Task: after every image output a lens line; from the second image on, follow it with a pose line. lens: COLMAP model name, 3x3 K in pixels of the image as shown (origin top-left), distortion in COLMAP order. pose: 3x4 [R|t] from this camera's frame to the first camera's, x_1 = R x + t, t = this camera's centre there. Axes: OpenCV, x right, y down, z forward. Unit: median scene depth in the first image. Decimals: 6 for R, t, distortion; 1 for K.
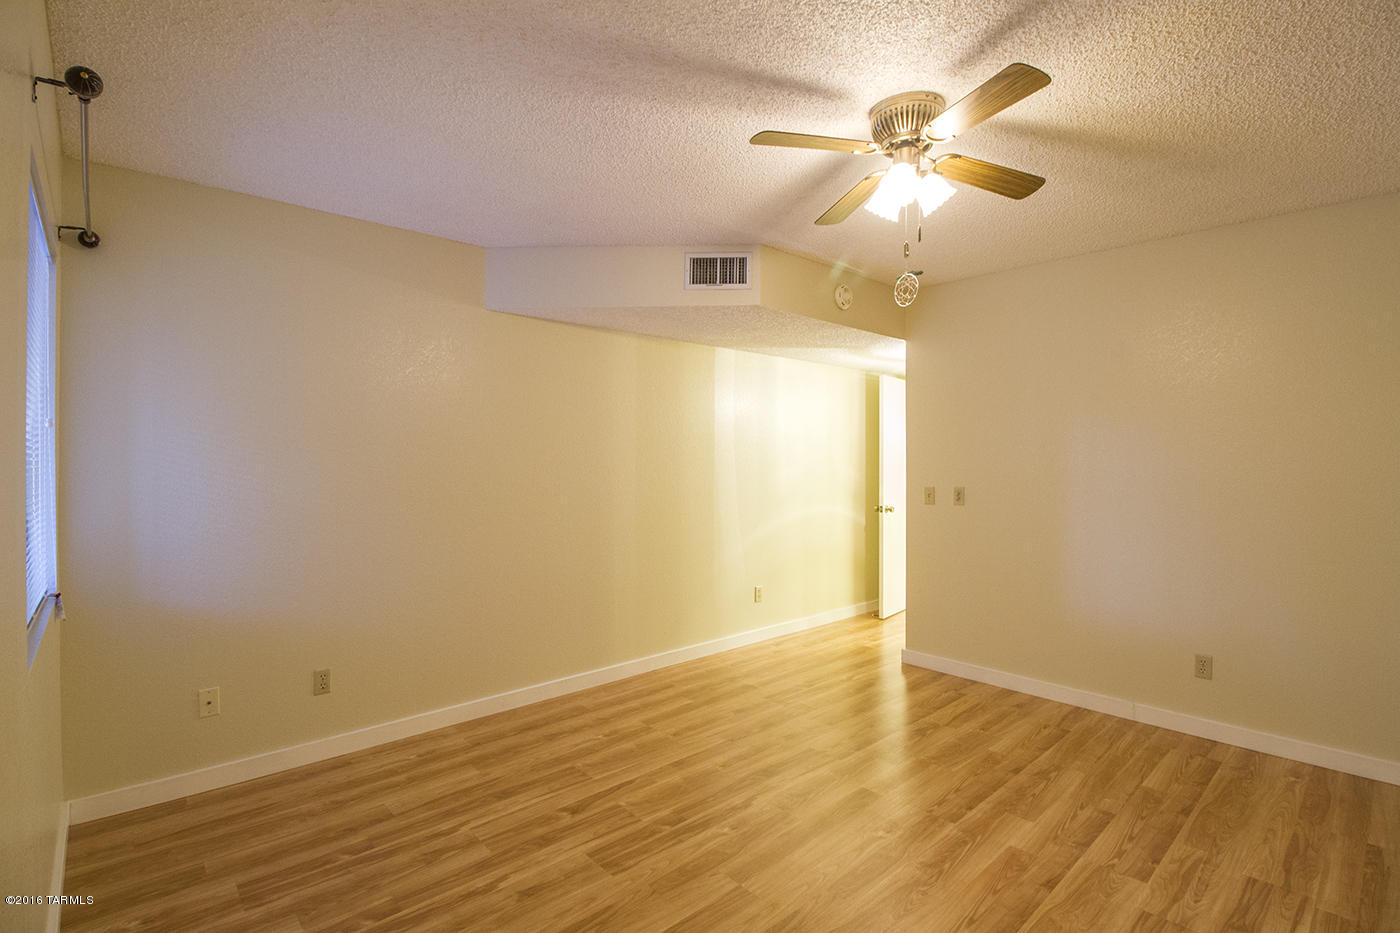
lens RADIAL K [[657.1, 0, 700.5], [0, 657.1, 472.5], [0, 0, 1]] dist [-0.000545, -0.012630]
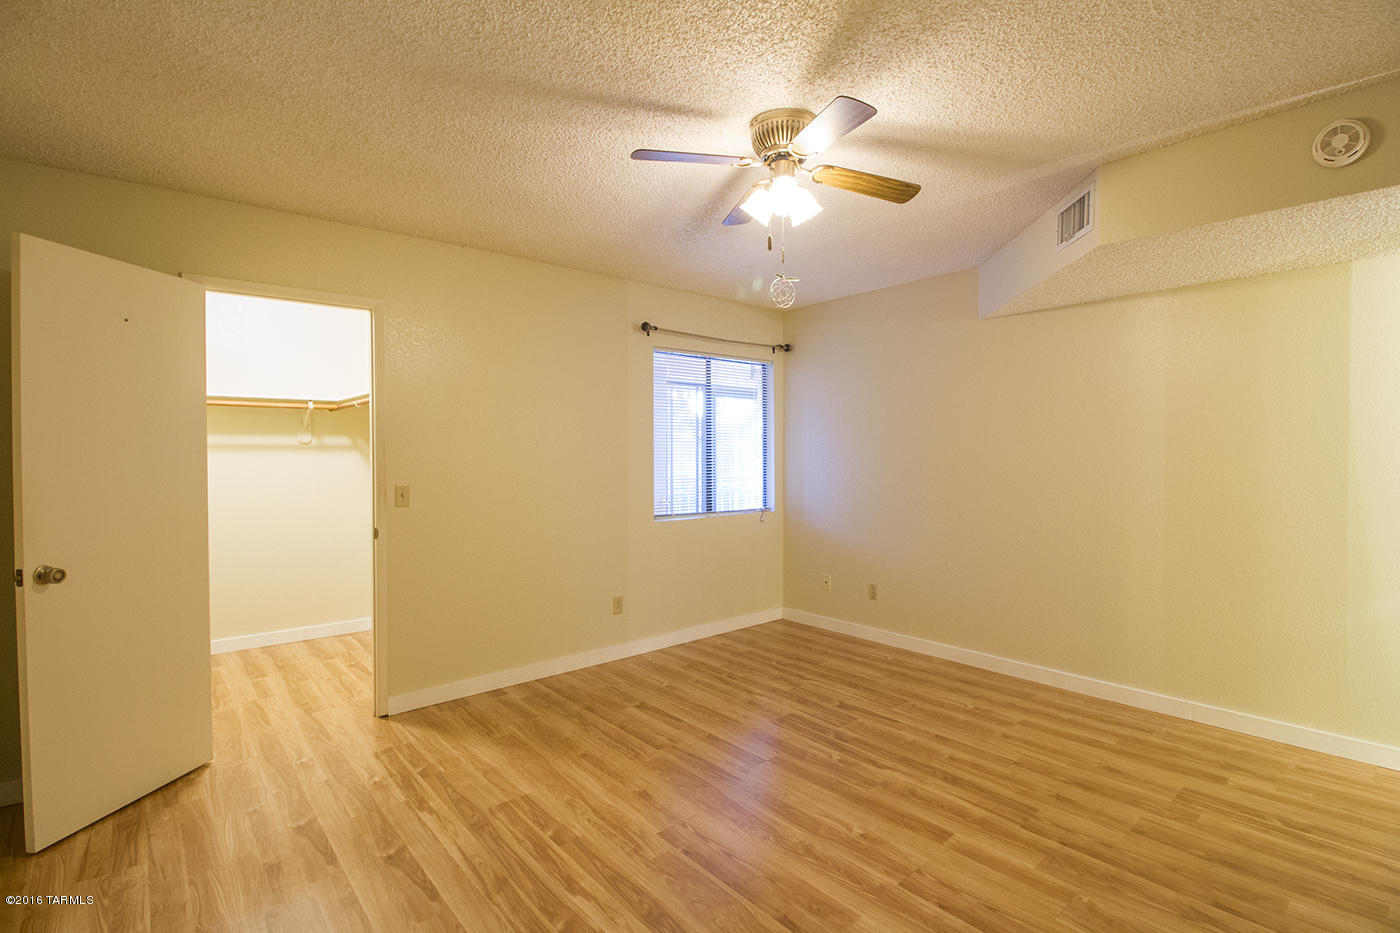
lens RADIAL K [[657.1, 0, 700.5], [0, 657.1, 458.9], [0, 0, 1]] dist [-0.000545, -0.012630]
pose [[-0.037491, 0.006614, -0.999275, 1.014431], [-0.012603, 0.999895, 0.007091, -0.003516], [0.999217, 0.012860, -0.037403, 0.645468]]
